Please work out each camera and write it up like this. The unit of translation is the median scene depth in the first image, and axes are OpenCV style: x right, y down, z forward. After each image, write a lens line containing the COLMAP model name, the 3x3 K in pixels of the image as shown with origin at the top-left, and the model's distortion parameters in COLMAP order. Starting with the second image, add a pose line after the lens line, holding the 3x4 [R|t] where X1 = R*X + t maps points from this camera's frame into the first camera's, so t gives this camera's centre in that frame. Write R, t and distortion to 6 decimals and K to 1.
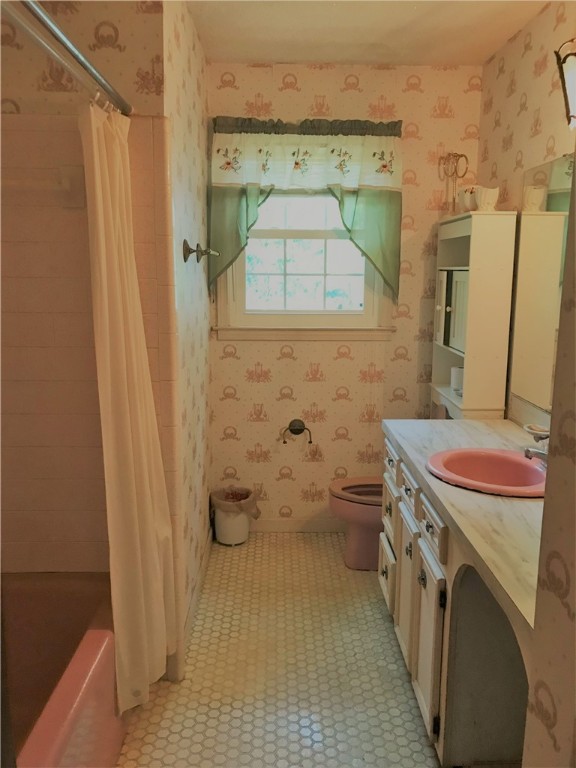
lens RADIAL K [[634.4, 0, 286.9], [0, 634.4, 384.9], [0, 0, 1]] dist [0.006350, 0.001716]
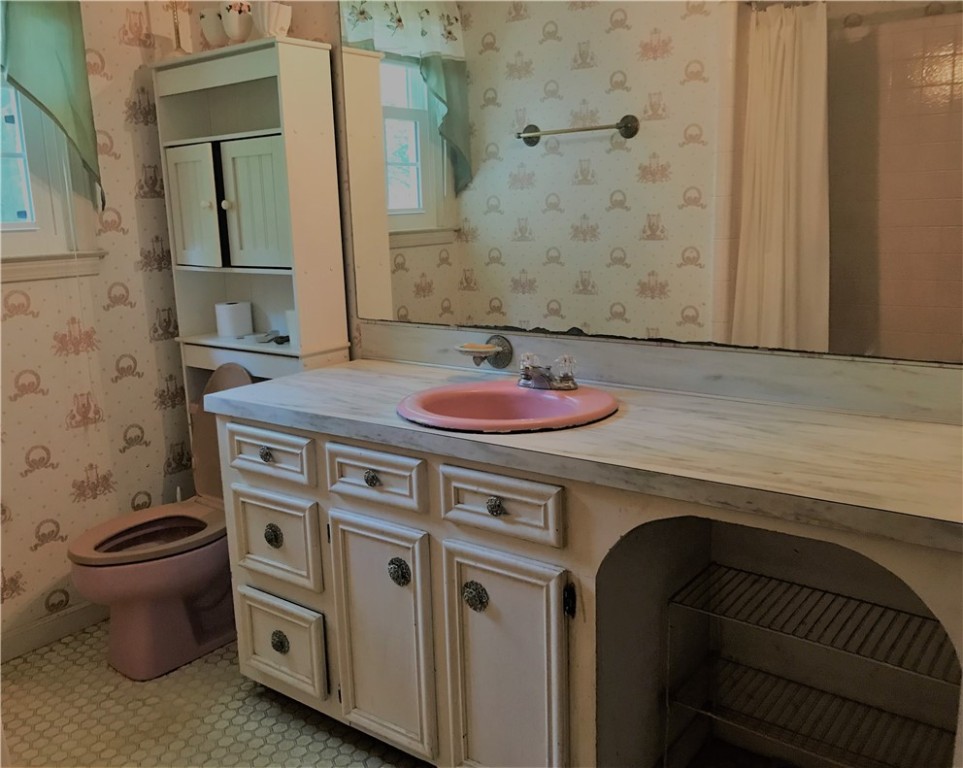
lens RADIAL K [[849.2, 0, 480.7], [0, 849.2, 382.9], [0, 0, 1]] dist [0.012837, 0.004147]
pose [[0.625983, -0.188070, 0.756819, -0.226363], [0.175261, 0.979586, 0.098465, 0.011051], [-0.759888, 0.071003, 0.646165, 0.265672]]
